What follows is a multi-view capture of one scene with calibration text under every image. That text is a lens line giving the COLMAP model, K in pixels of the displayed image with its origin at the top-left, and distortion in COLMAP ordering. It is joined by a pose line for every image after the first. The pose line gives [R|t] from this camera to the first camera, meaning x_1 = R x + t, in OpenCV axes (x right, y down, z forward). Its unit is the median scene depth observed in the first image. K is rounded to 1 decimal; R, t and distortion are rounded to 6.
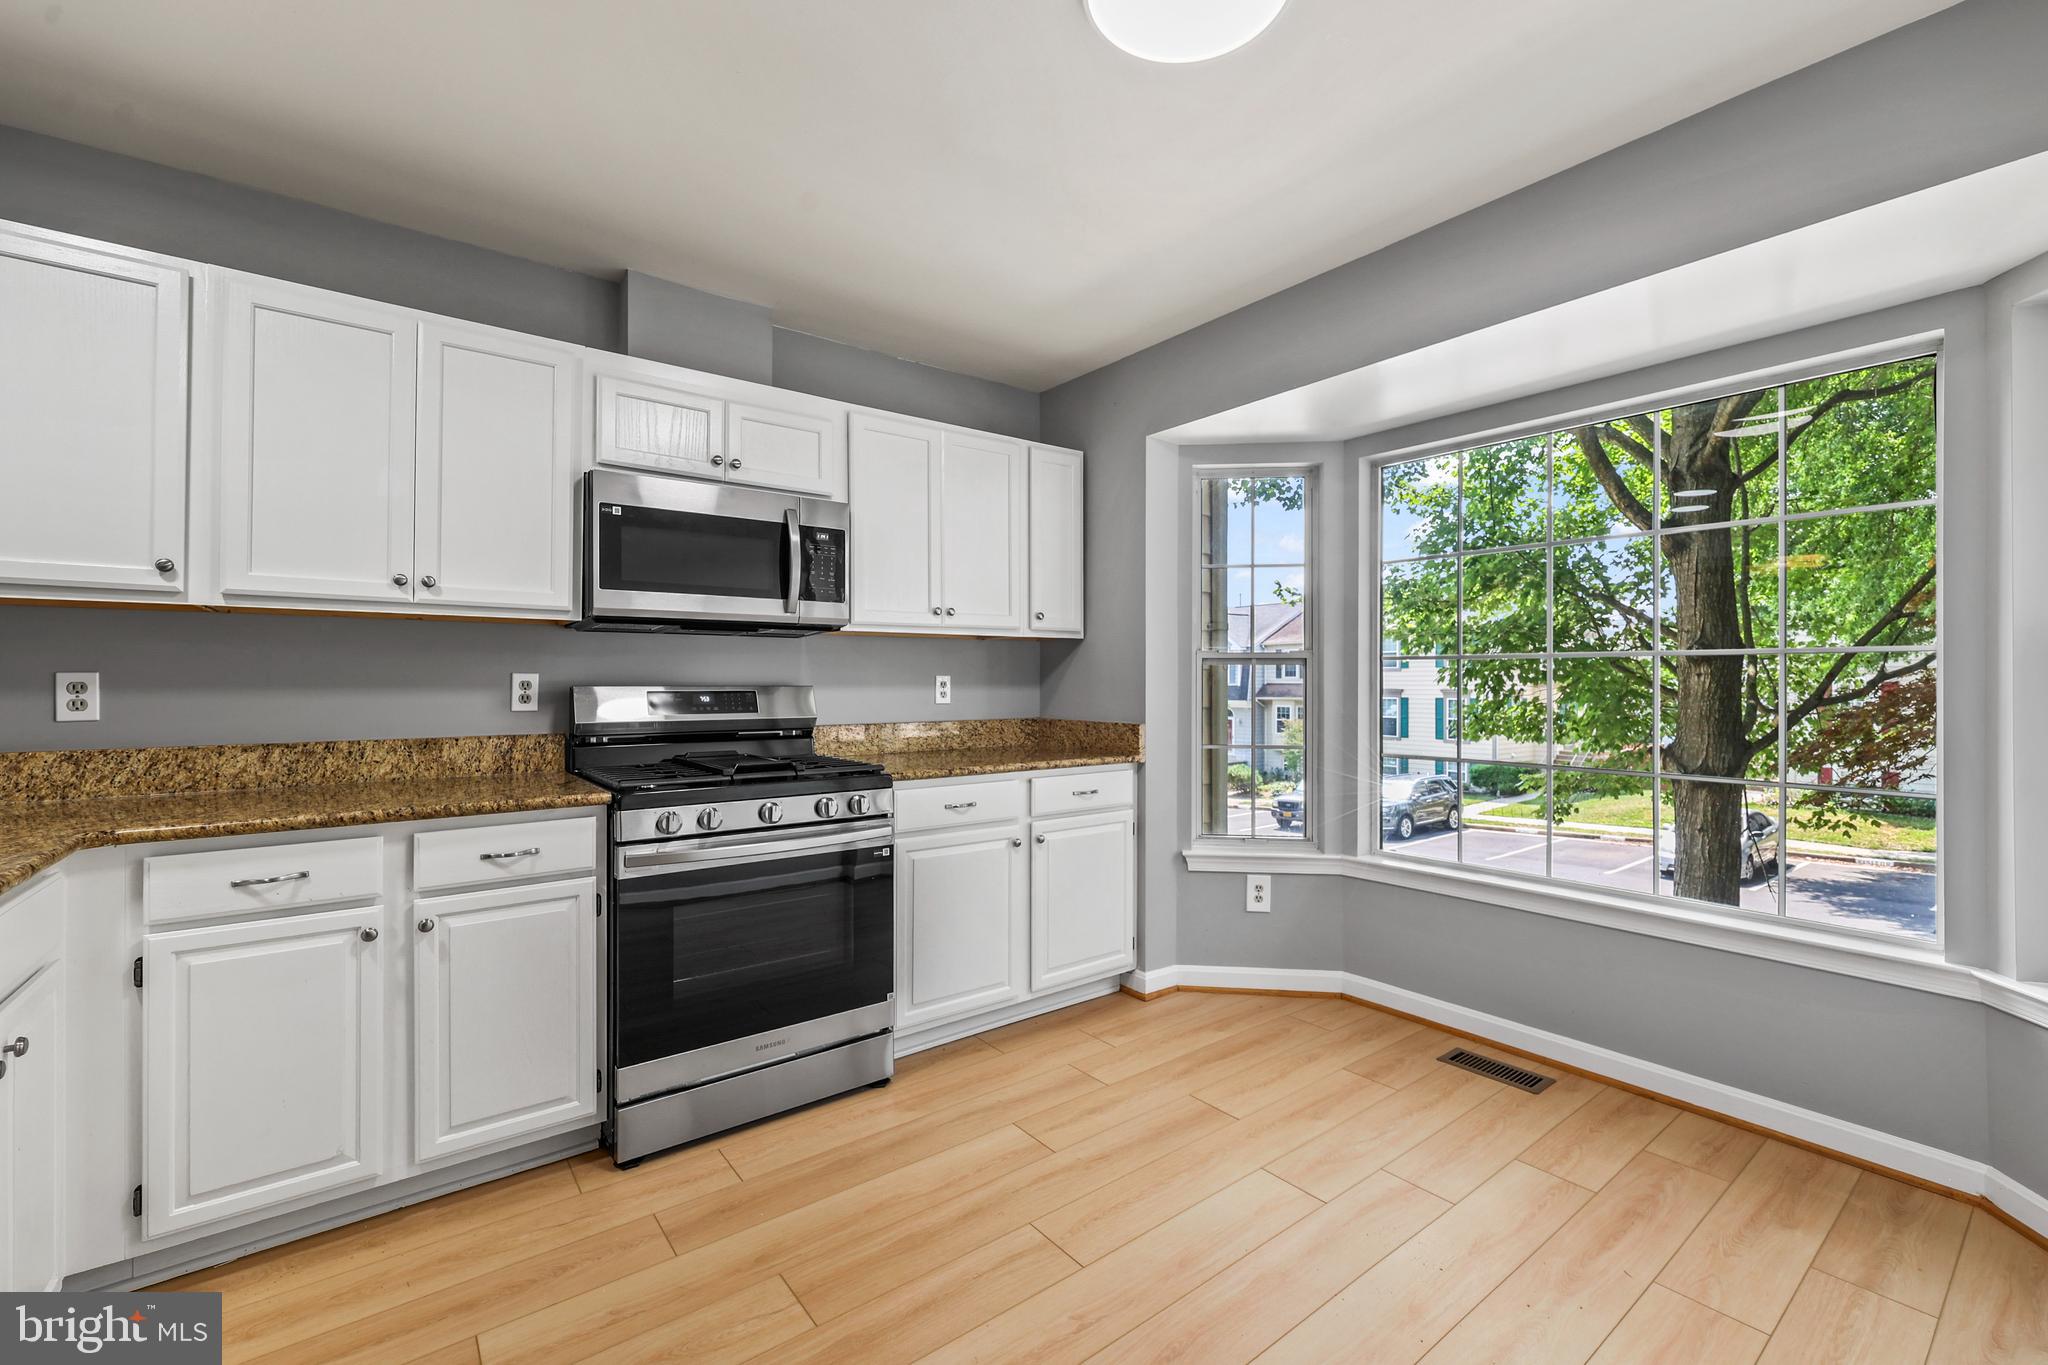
lens RADIAL K [[854.7, 0, 1029.3], [0, 854.7, 677.7], [0, 0, 1]] dist [-0.000858, 0.000102]
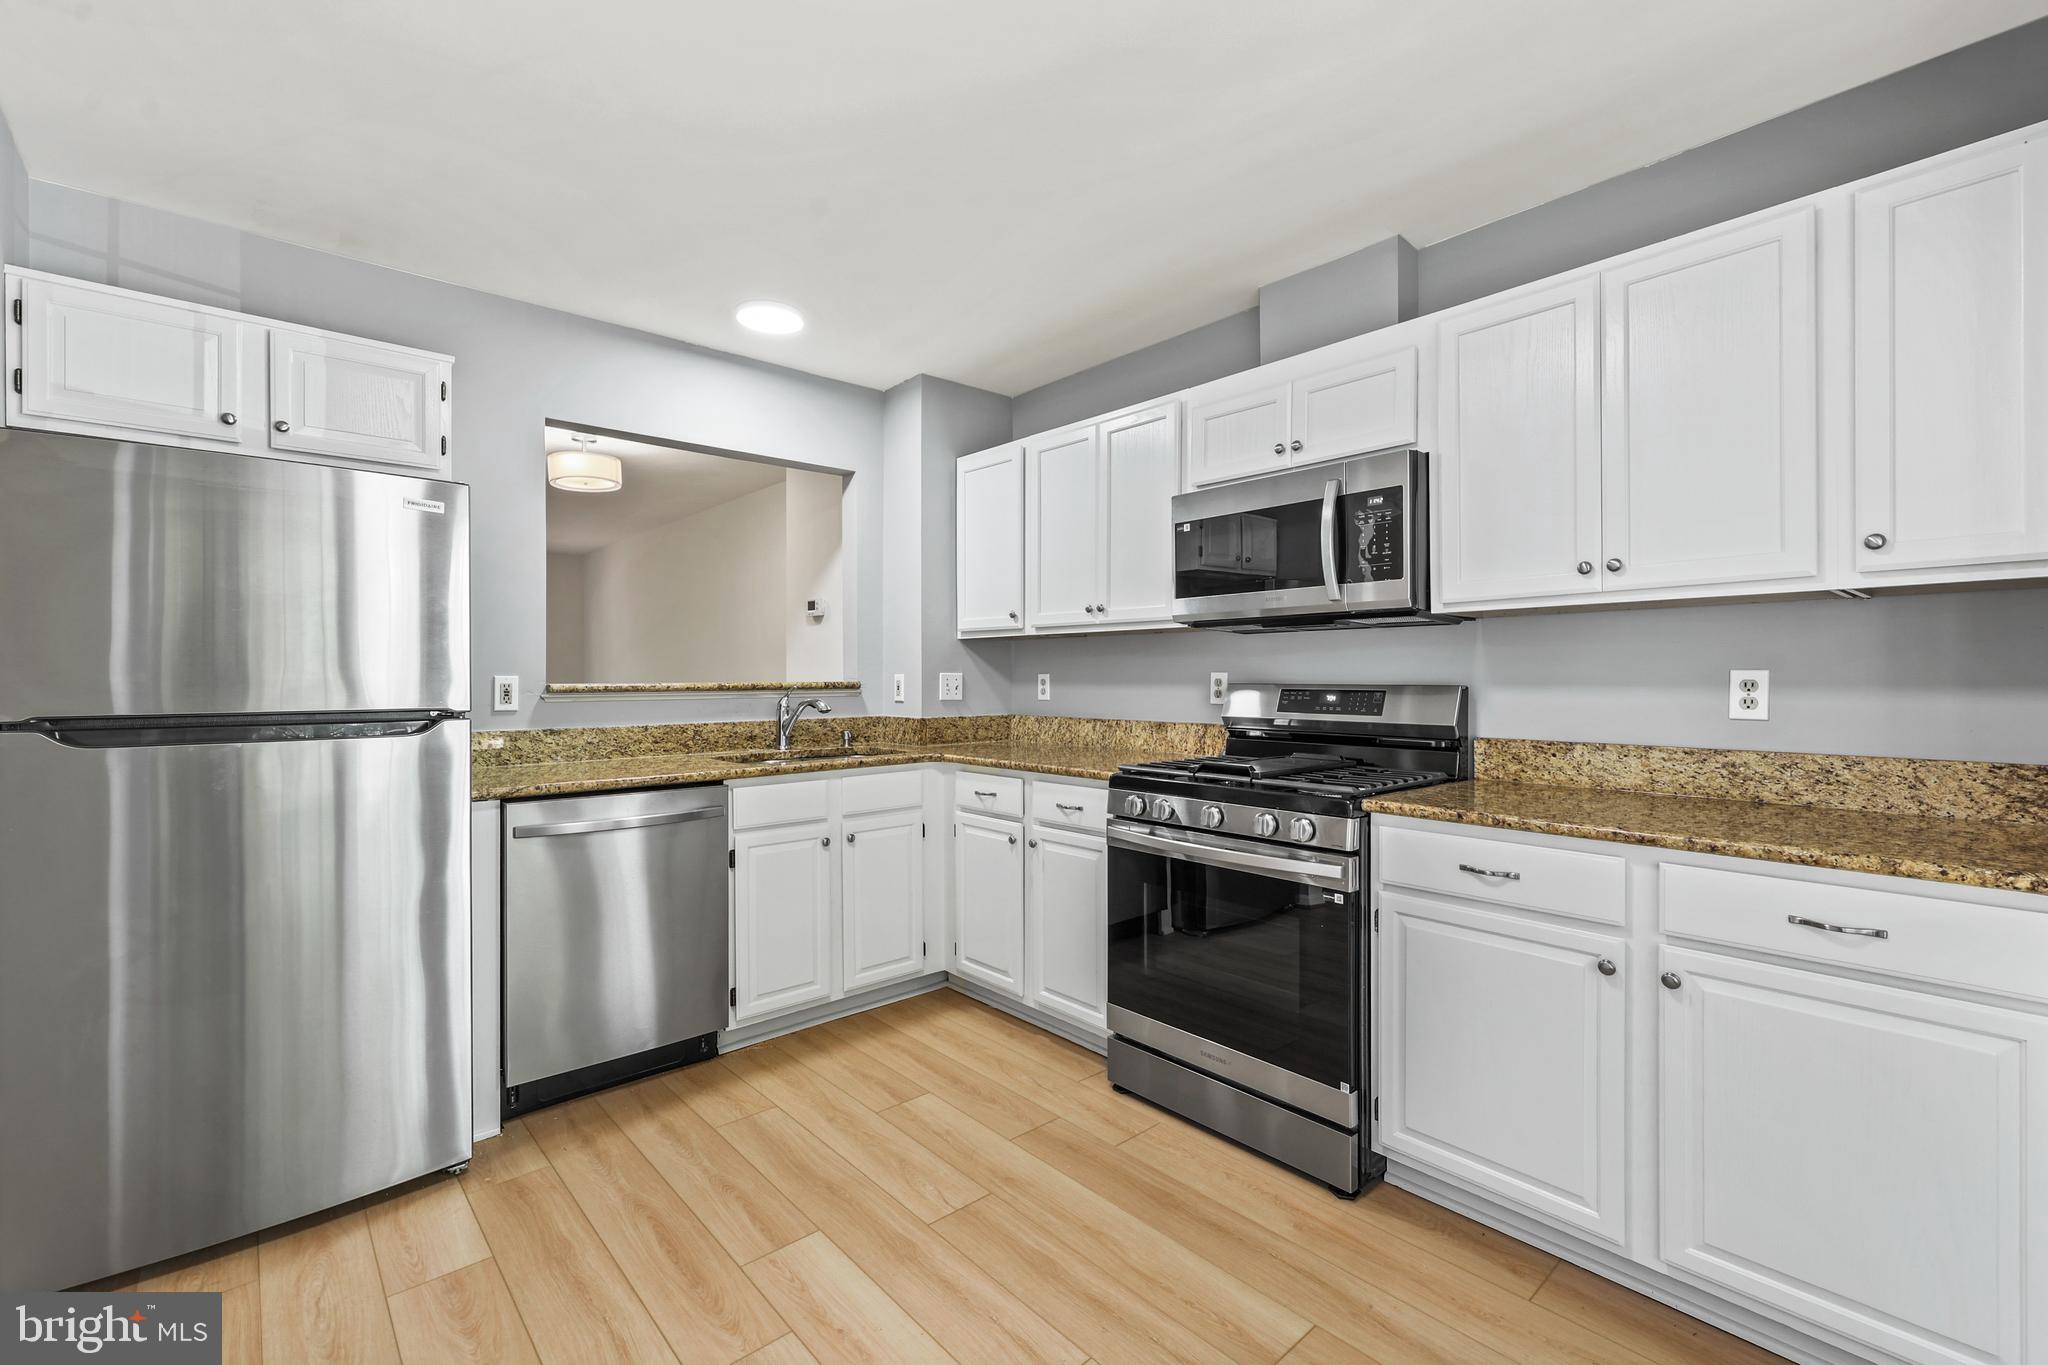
lens RADIAL K [[881.9, 0, 1044.8], [0, 881.9, 684.0], [0, 0, 1]] dist [0.006750, 0.000387]
pose [[0.076693, 0.007842, -0.997024, 0.540586], [0.004418, 0.999957, 0.008204, 0.000057], [0.997045, -0.005034, 0.076655, 0.591544]]
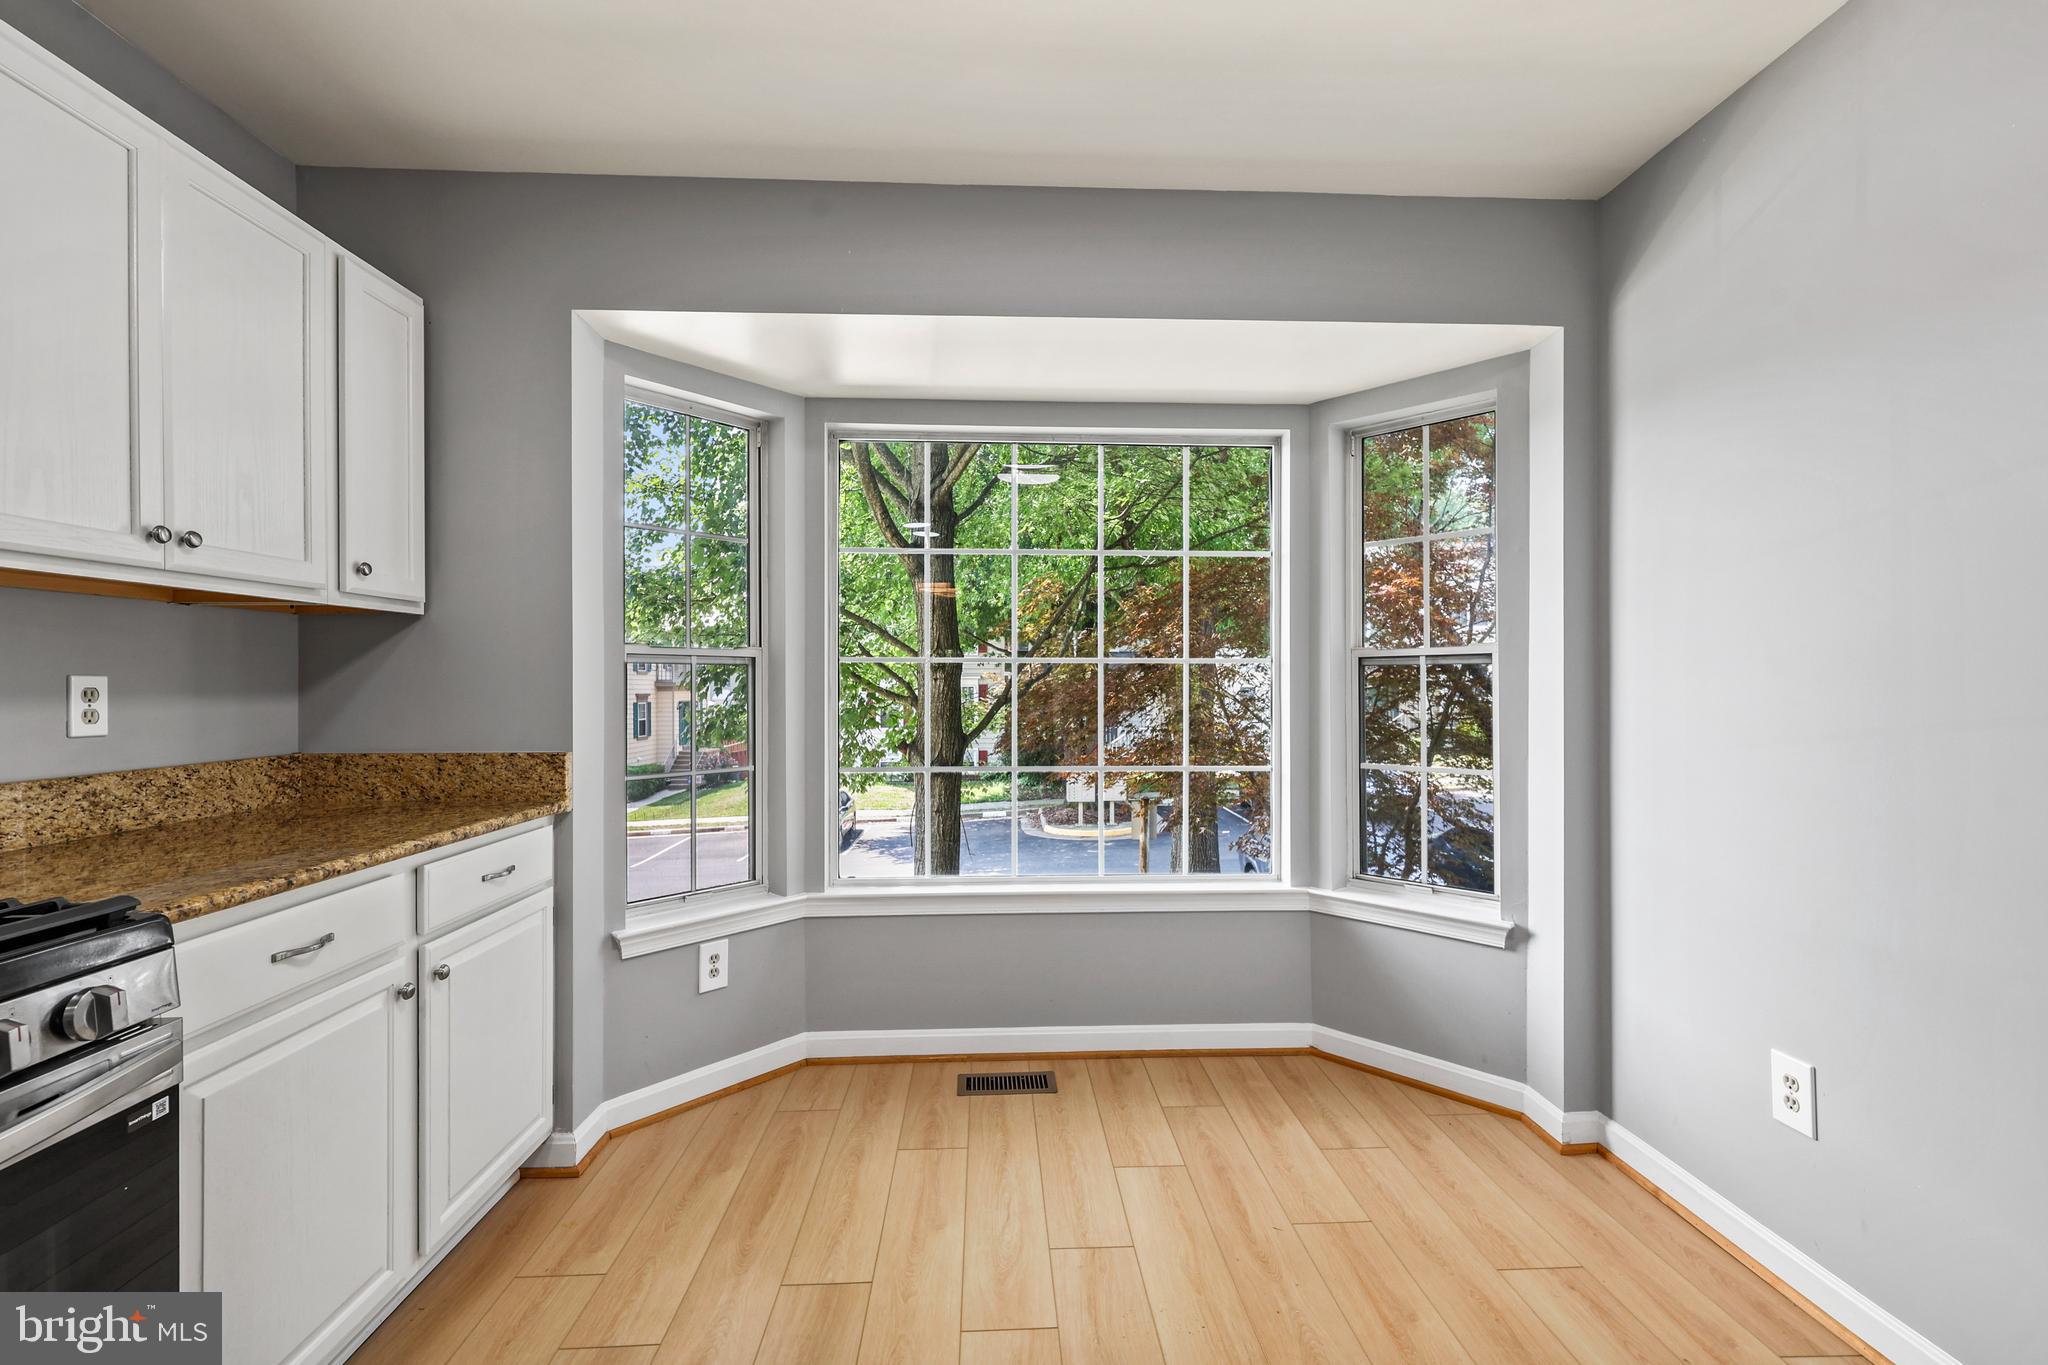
lens RADIAL K [[881.9, 0, 1044.8], [0, 881.9, 684.0], [0, 0, 1]] dist [0.006750, 0.000387]
pose [[0.575486, -0.001762, 0.817809, -0.237198], [-0.000764, 0.999996, 0.002692, 0.000454], [-0.817811, -0.002174, 0.575483, 0.360965]]
